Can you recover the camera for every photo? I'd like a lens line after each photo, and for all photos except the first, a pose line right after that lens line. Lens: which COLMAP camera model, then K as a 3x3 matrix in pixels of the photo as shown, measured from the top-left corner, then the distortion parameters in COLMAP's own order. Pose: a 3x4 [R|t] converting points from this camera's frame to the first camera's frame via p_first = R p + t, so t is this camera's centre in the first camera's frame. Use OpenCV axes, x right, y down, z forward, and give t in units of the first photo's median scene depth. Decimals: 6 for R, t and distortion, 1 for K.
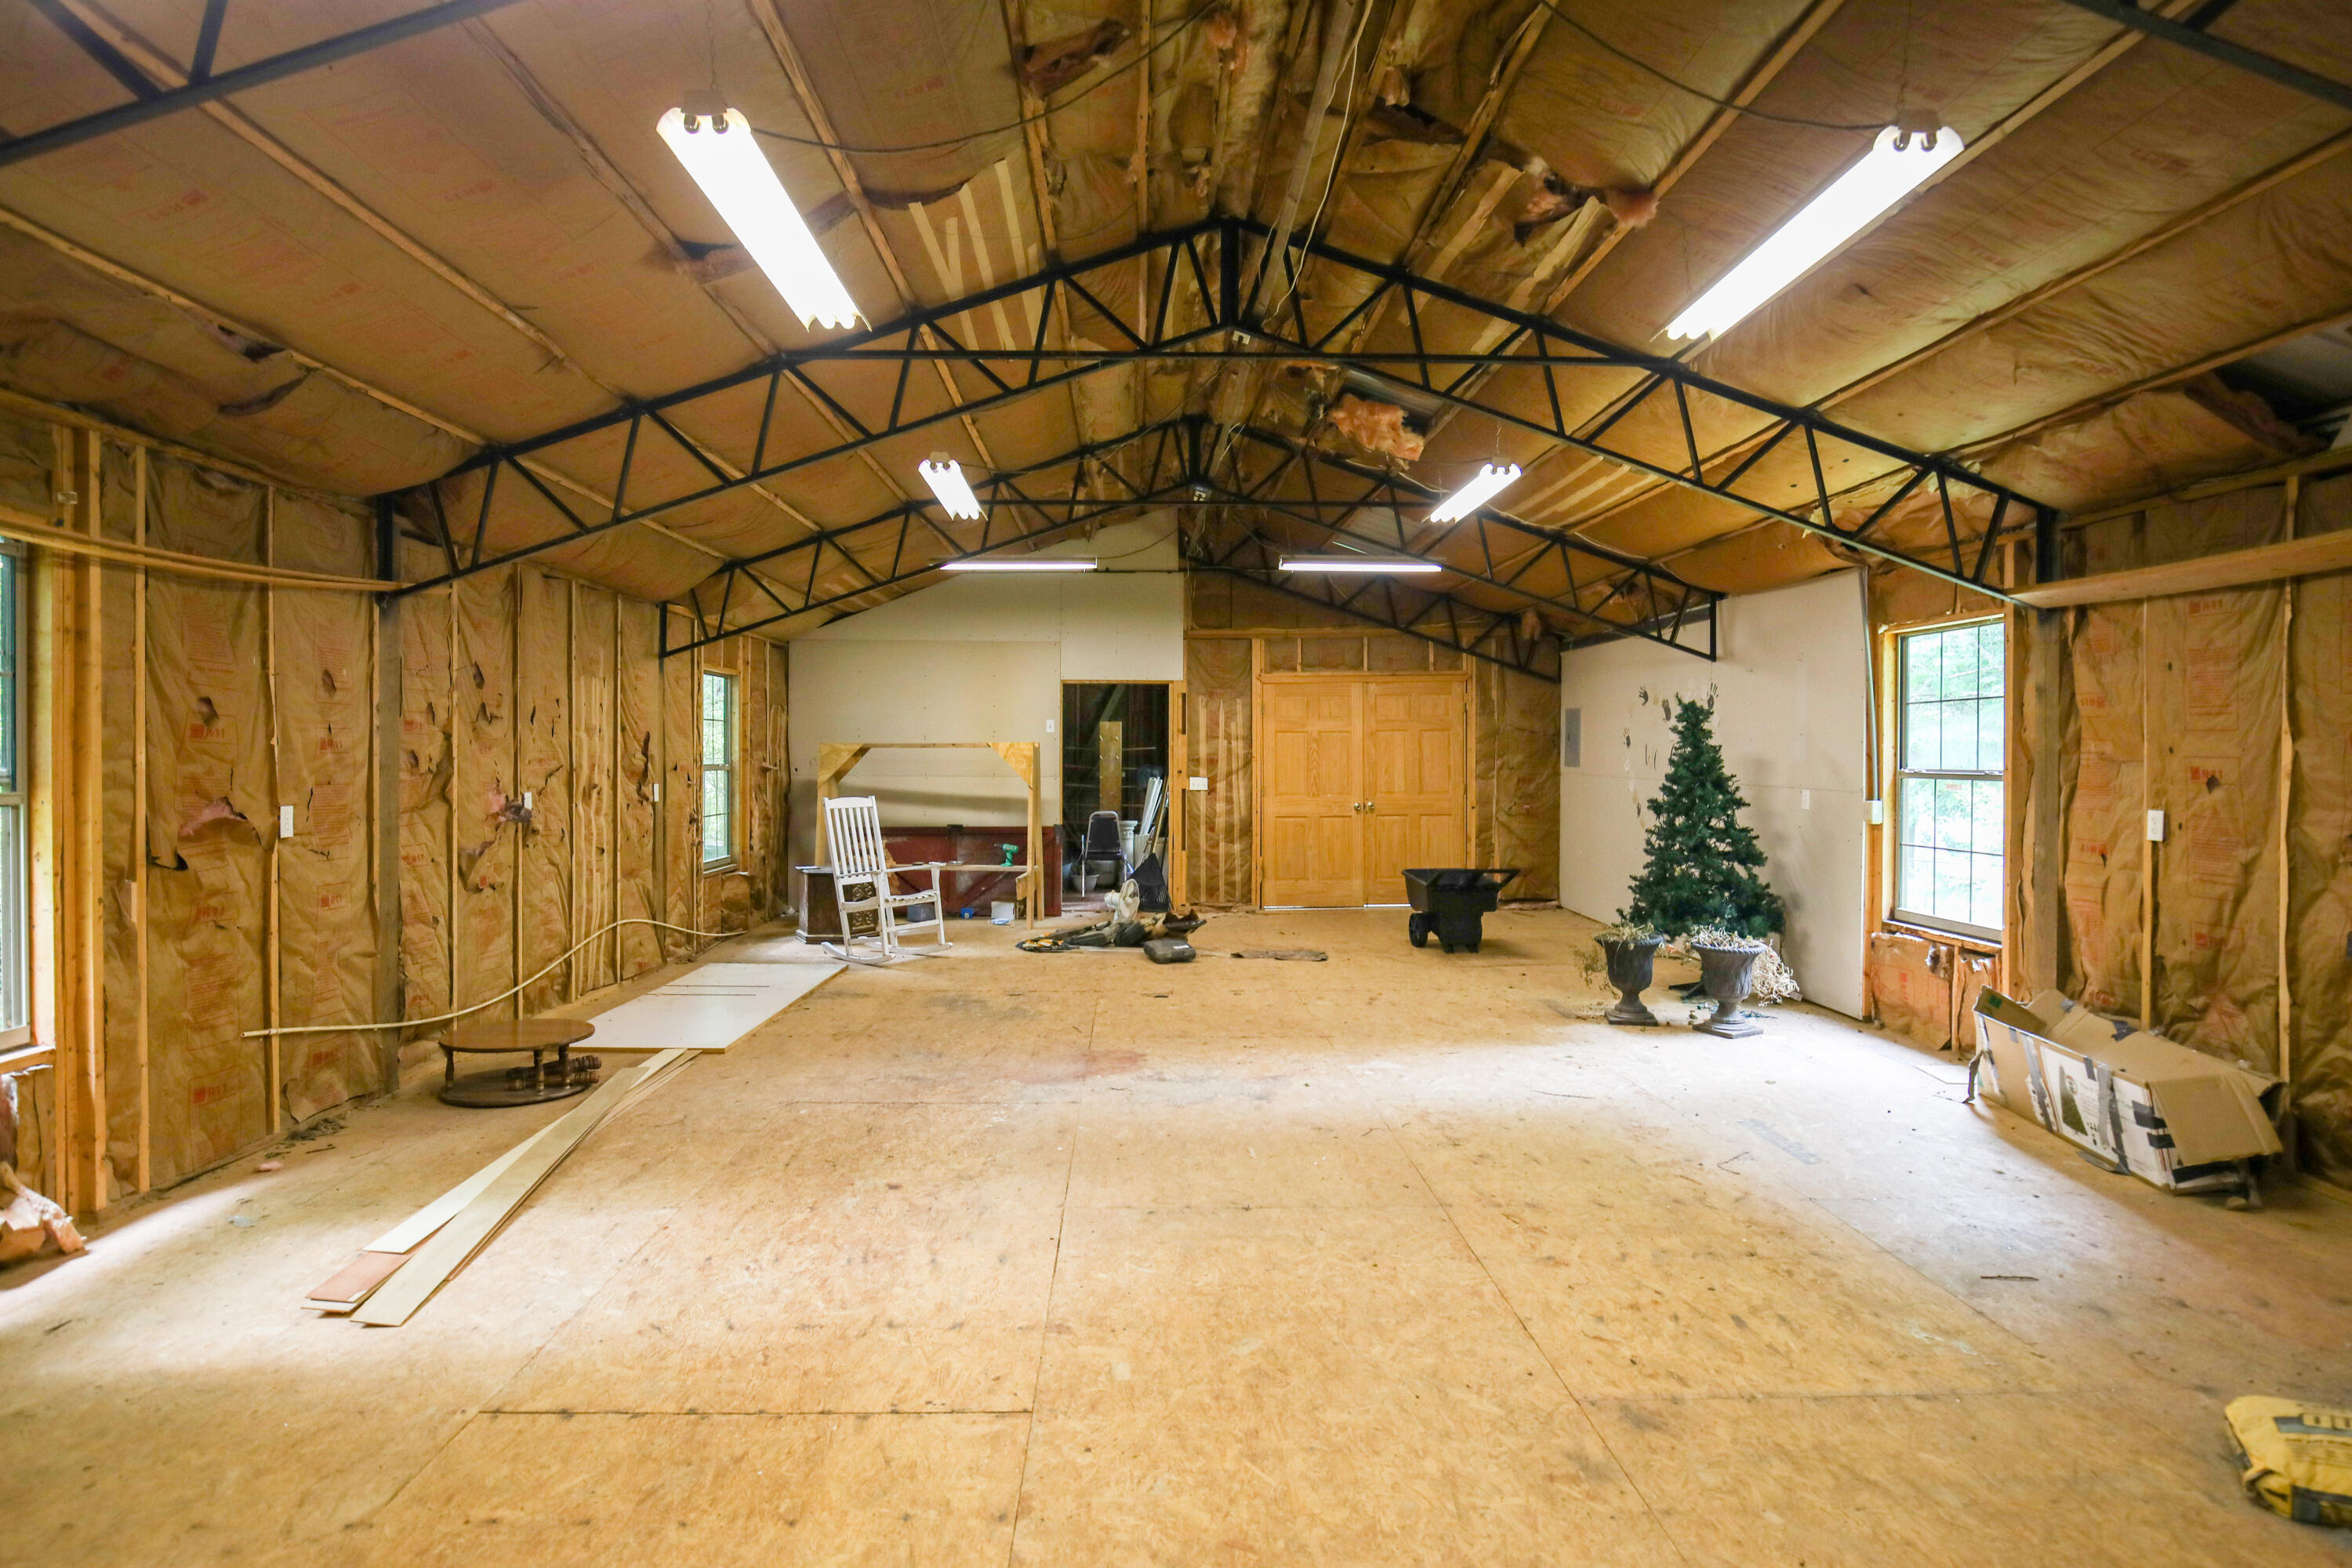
lens RADIAL K [[1250.1, 0, 1175.9], [0, 1250.1, 856.4], [0, 0, 1]] dist [-0.018822, 0.001722]
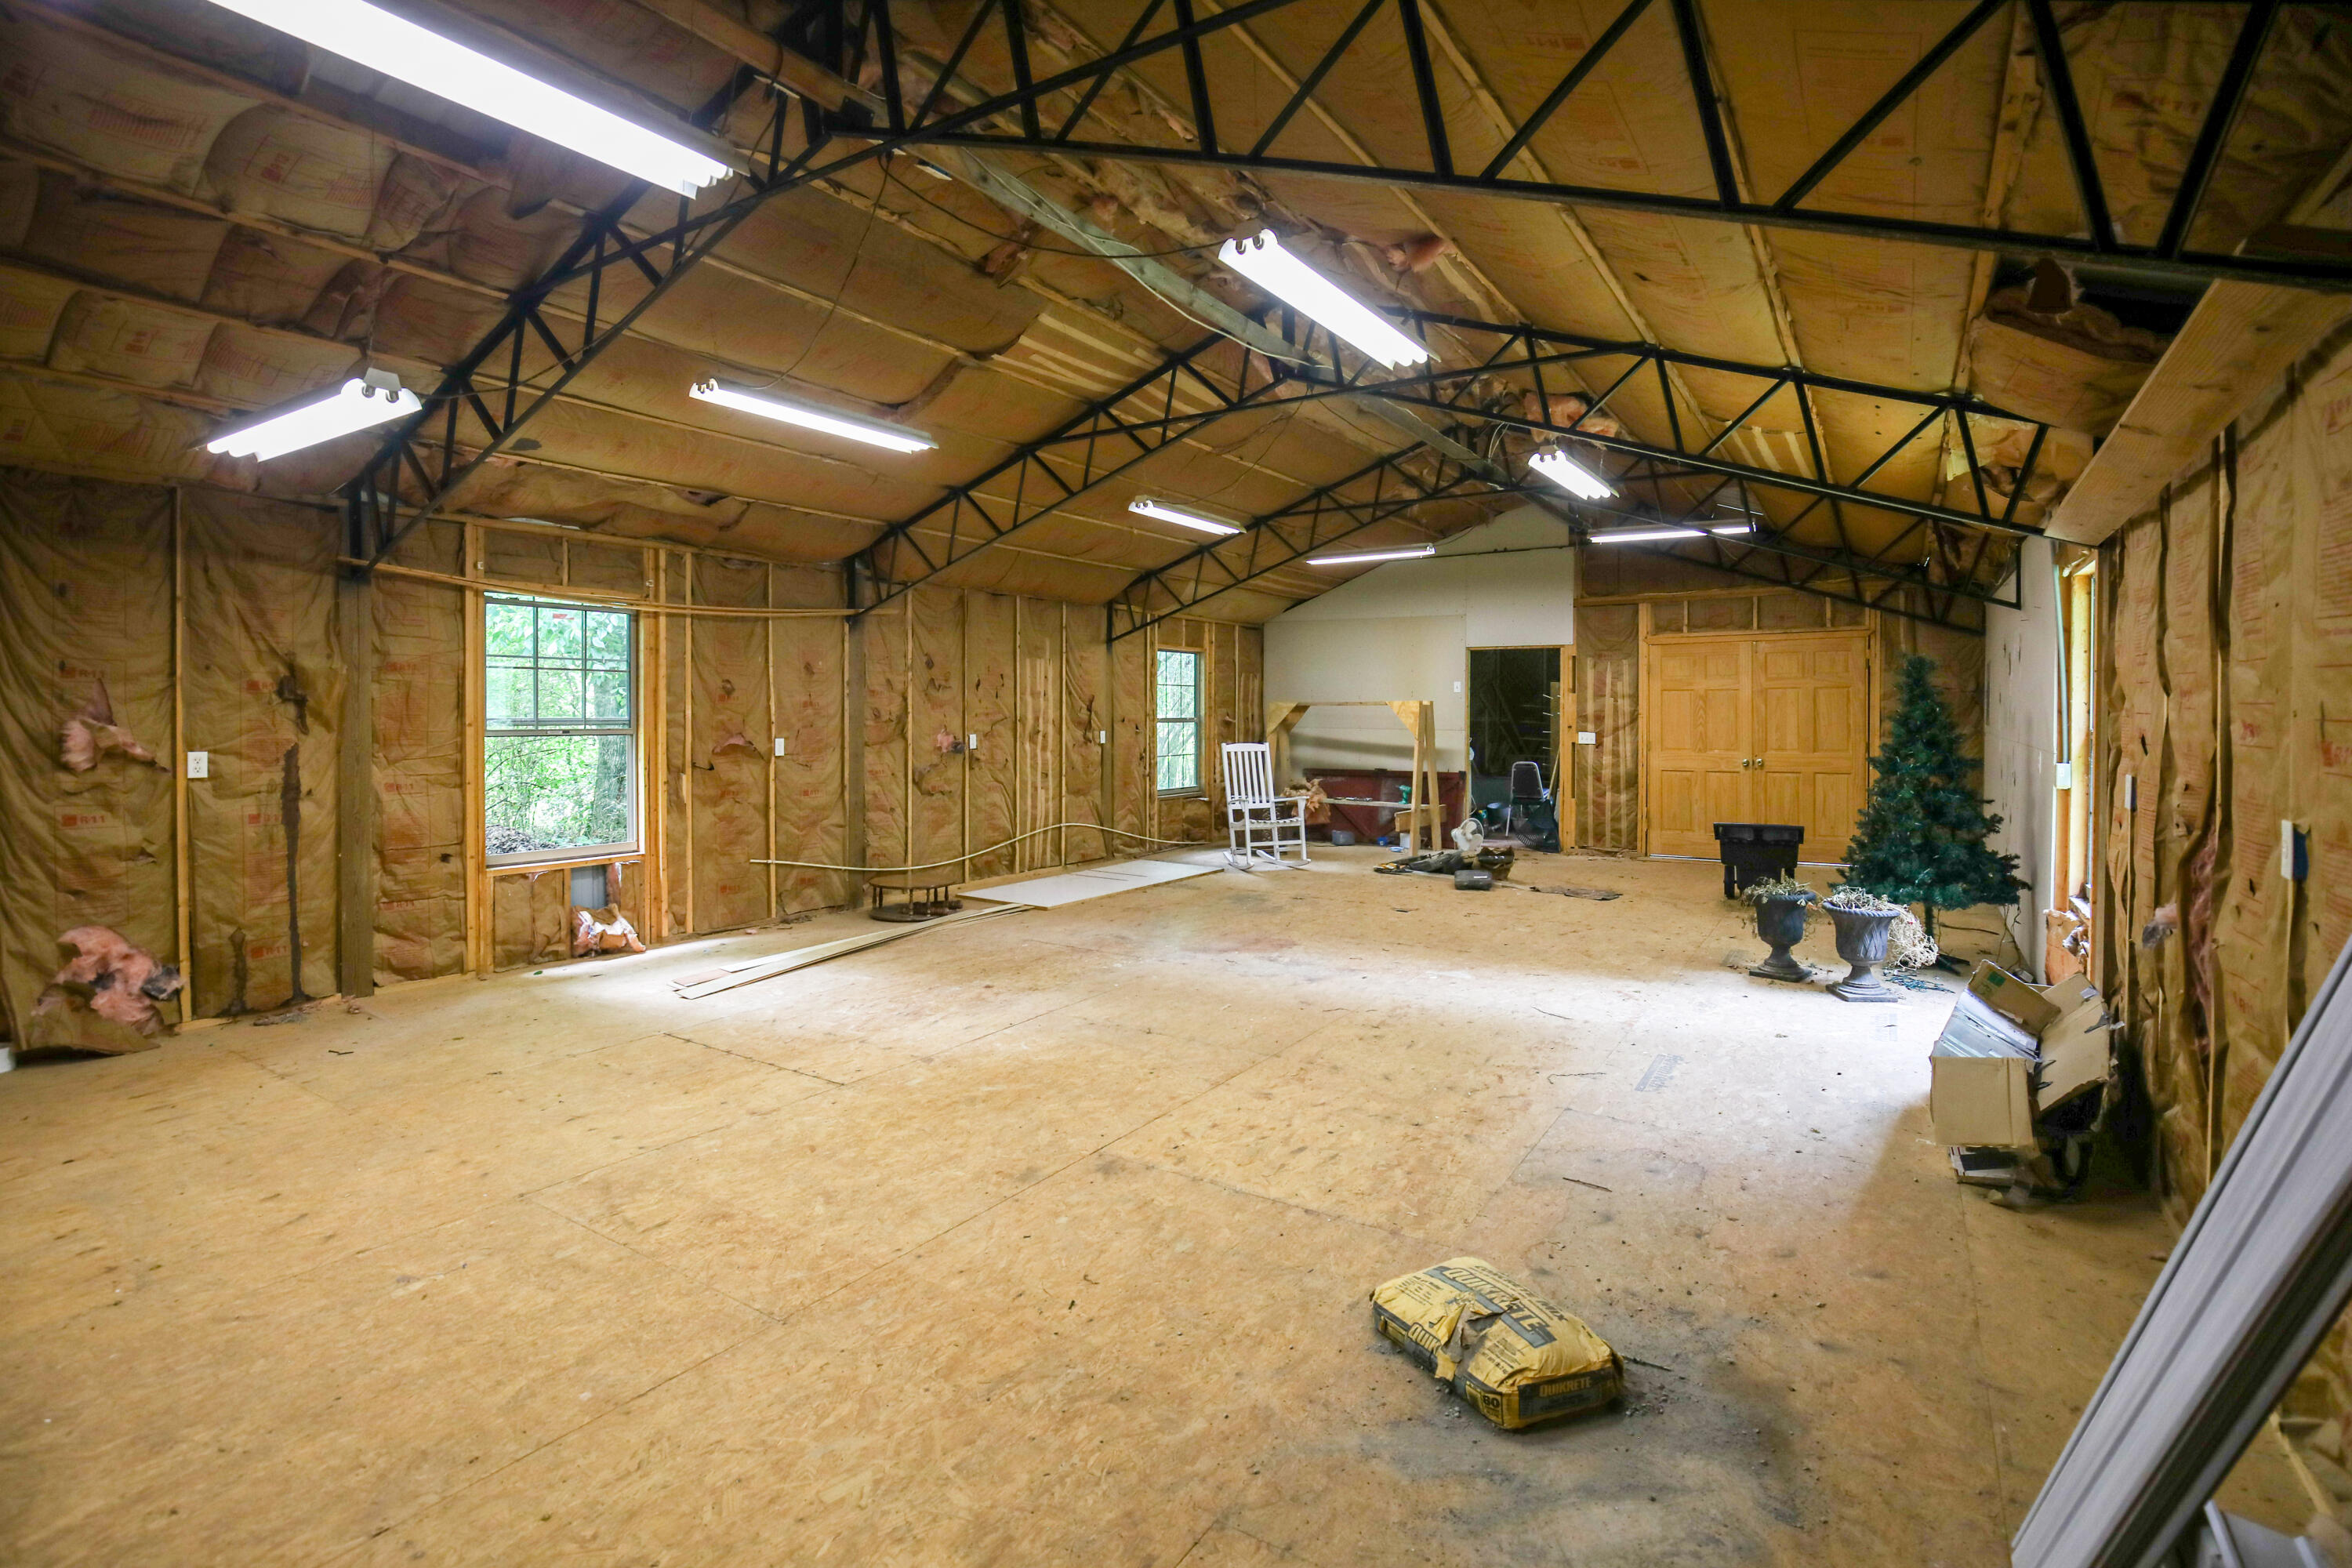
lens RADIAL K [[1100.7, 0, 1175.2], [0, 1100.7, 825.6], [0, 0, 1]] dist [-0.027485, 0.000424]
pose [[0.826826, 0.058182, -0.559440, 0.564812], [-0.046126, 0.998299, 0.035651, 0.002454], [0.560563, -0.003673, 0.828103, -0.007600]]
